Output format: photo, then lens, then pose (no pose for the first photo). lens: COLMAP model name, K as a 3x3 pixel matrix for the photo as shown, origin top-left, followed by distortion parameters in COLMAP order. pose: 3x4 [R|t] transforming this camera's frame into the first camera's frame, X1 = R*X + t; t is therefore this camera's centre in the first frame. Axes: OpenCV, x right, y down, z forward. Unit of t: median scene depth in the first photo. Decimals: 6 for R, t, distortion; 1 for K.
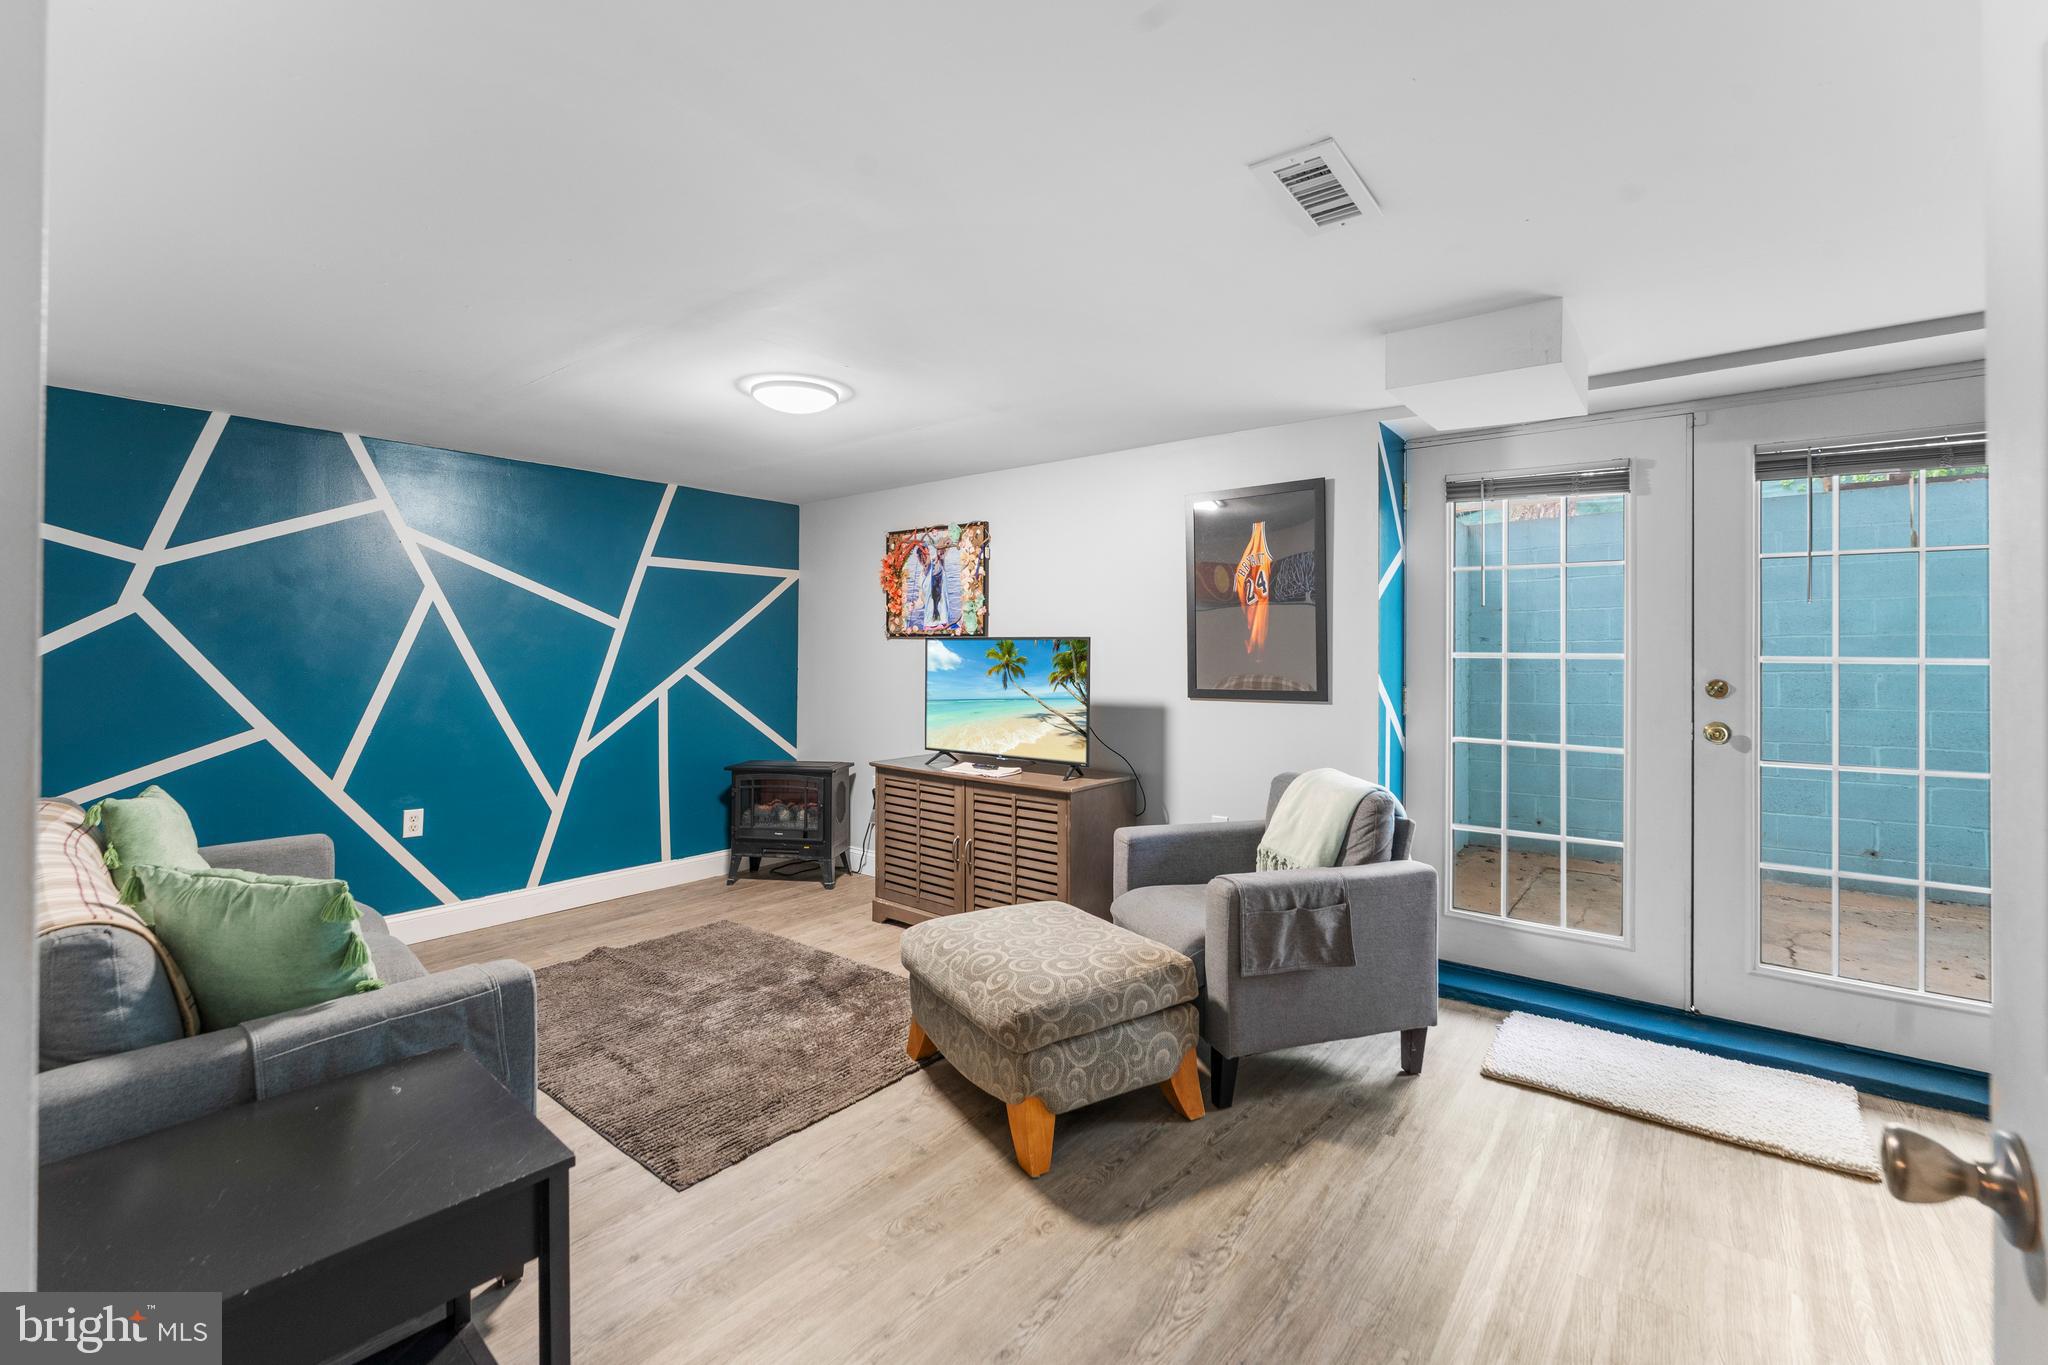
lens RADIAL K [[882.9, 0, 1026.6], [0, 882.9, 639.5], [0, 0, 1]] dist [-0.012067, -0.000084]
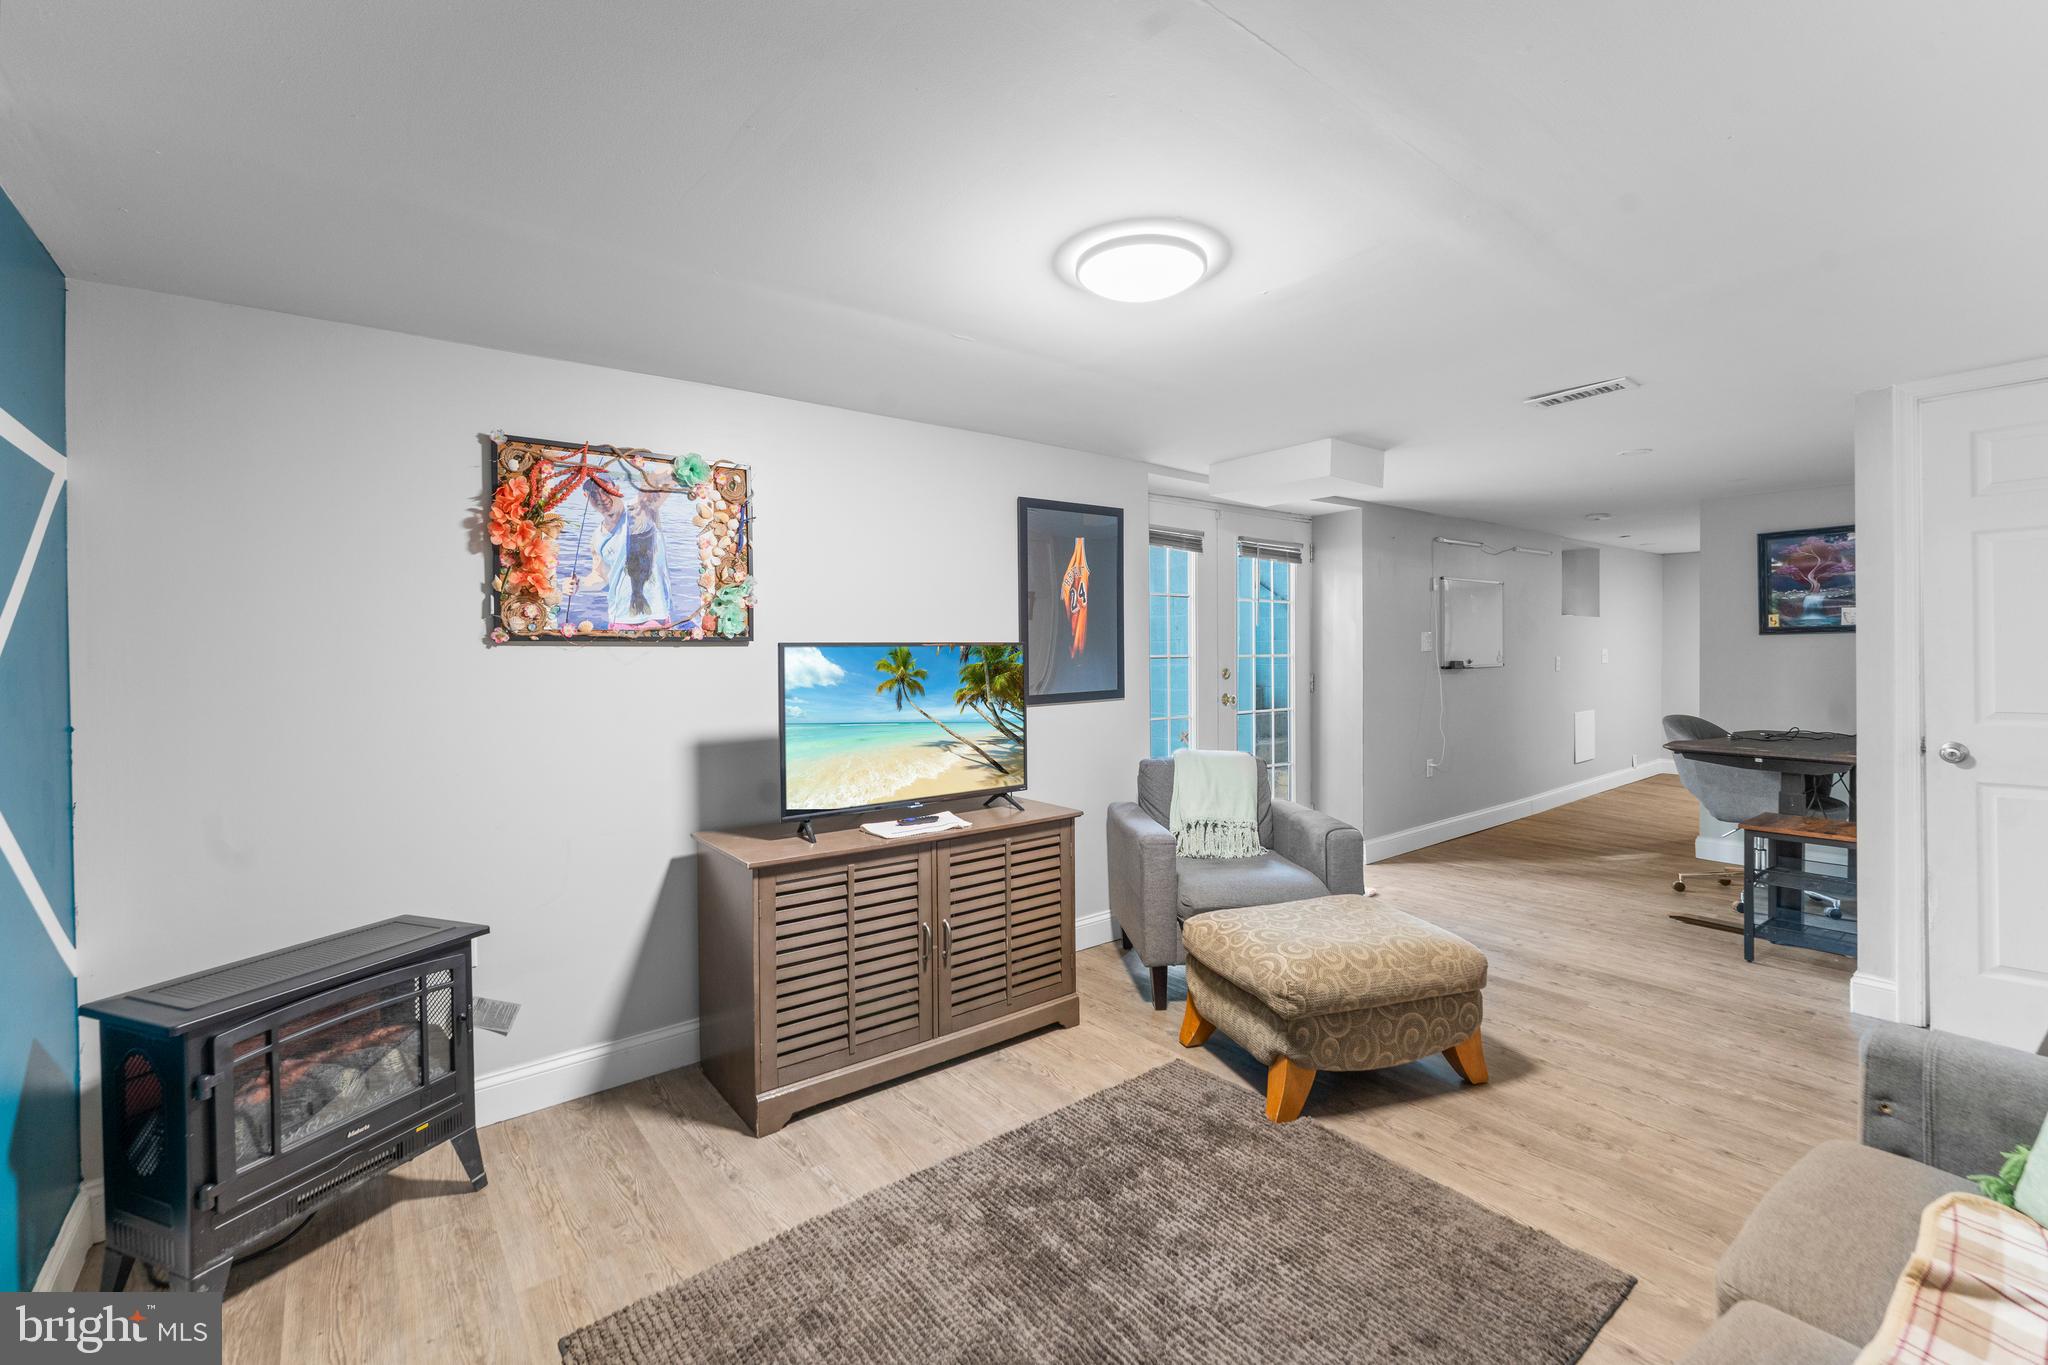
lens RADIAL K [[903.5, 0, 1018.7], [0, 903.5, 642.1], [0, 0, 1]] dist [-0.000887, -0.000017]
pose [[0.212538, 0.000815, 0.977152, -0.735631], [-0.001741, 0.999998, -0.000456, -0.003188], [-0.977151, -0.001604, 0.212539, 0.733435]]
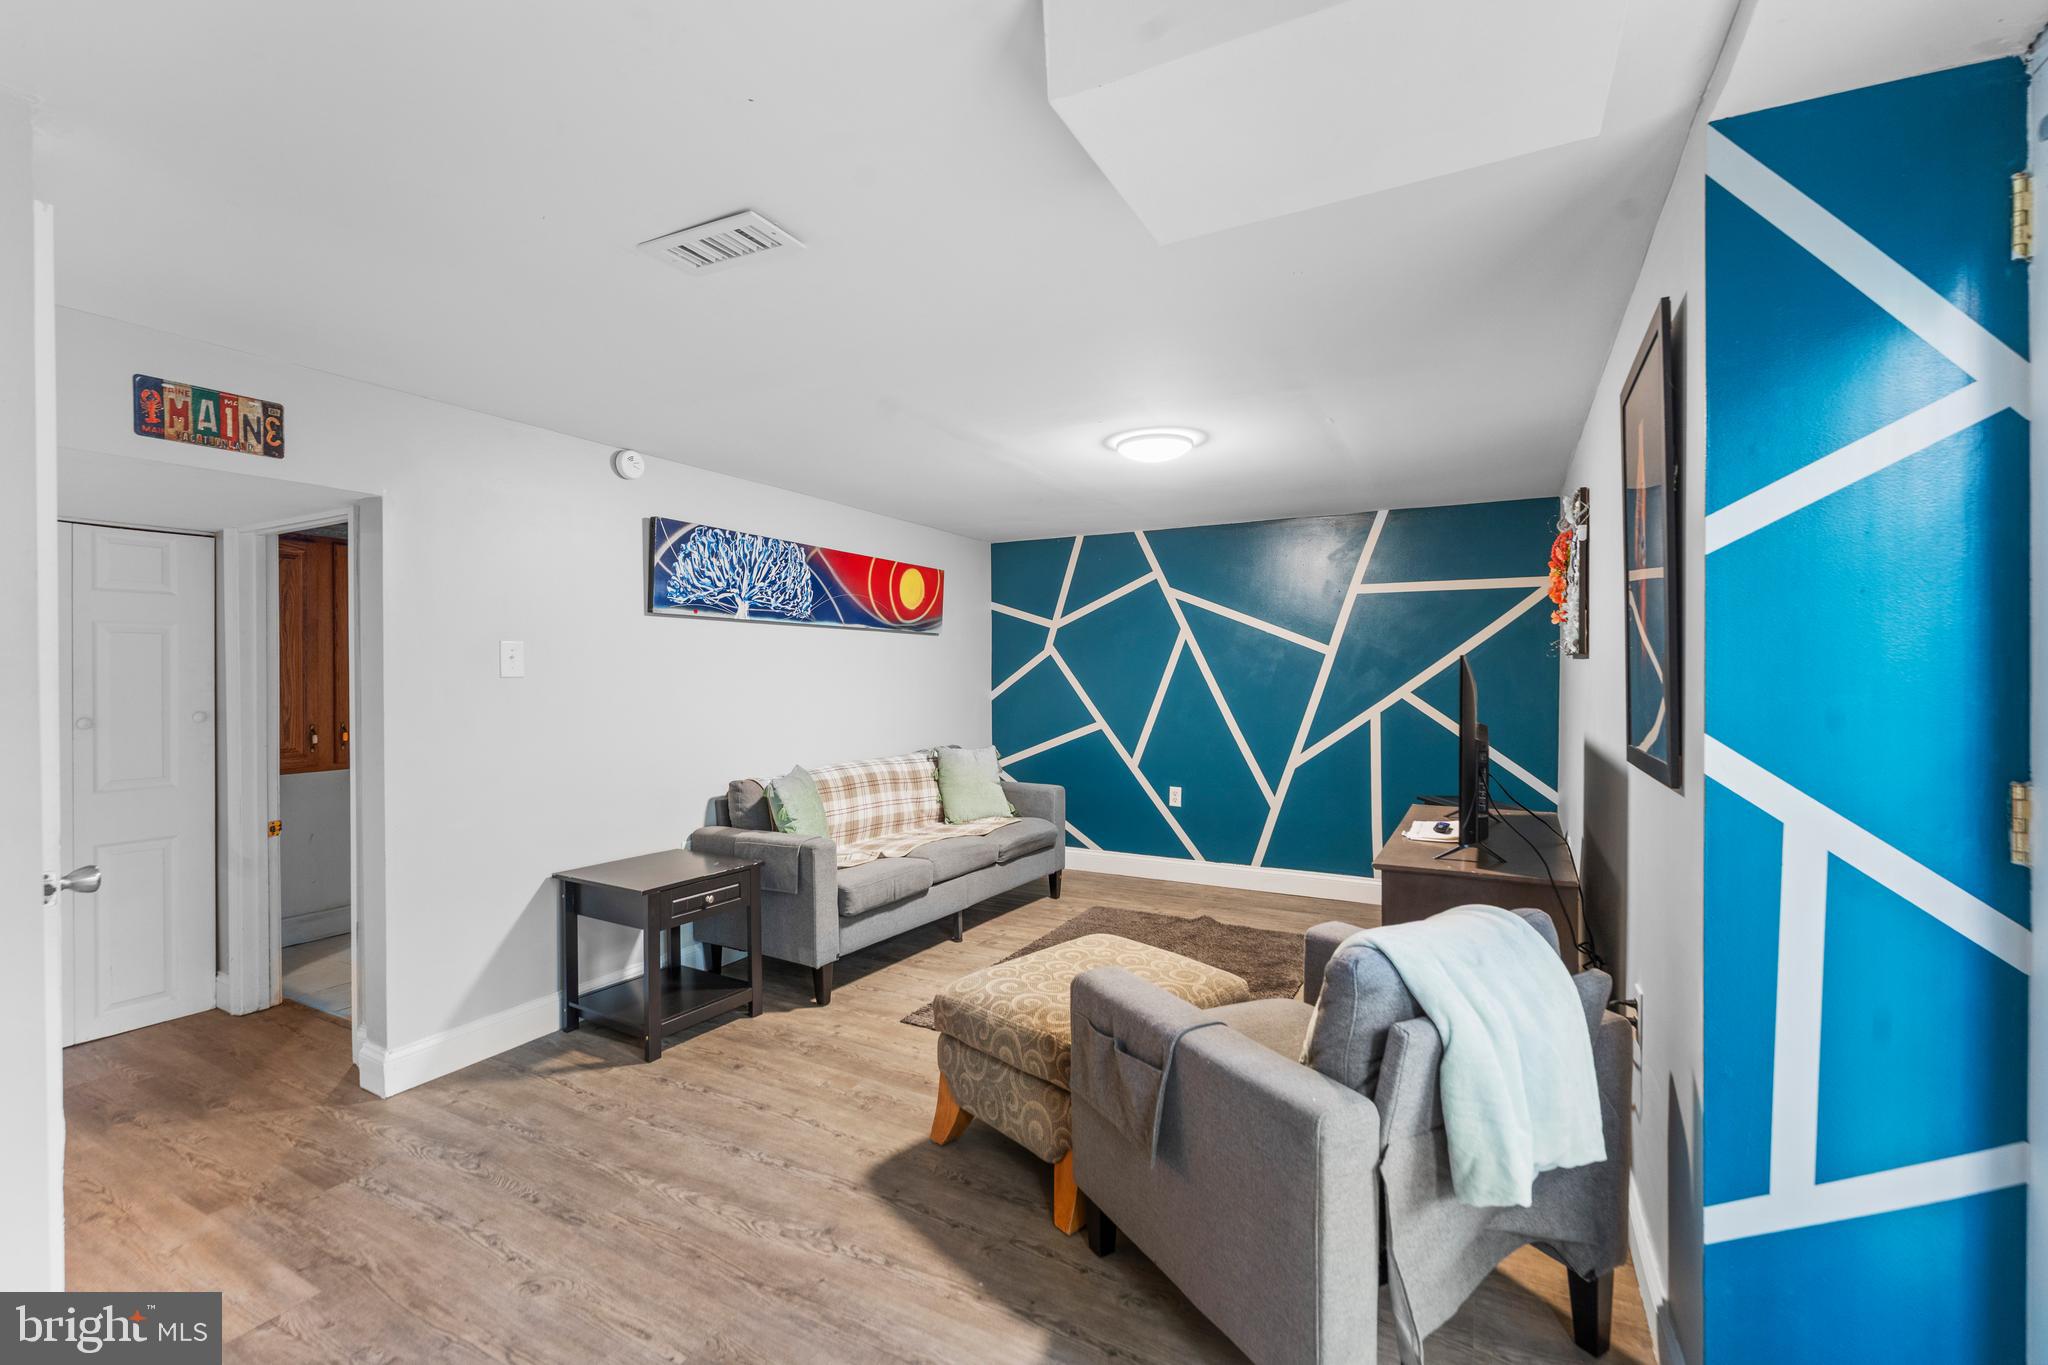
lens RADIAL K [[867.8, 0, 1028.0], [0, 867.8, 674.2], [0, 0, 1]] dist [0.000569, 0.000130]
pose [[0.183392, 0.002109, -0.983038, 0.609675], [0.017710, 0.999828, 0.005449, -0.000261], [0.982880, -0.018409, 0.183323, 0.493237]]
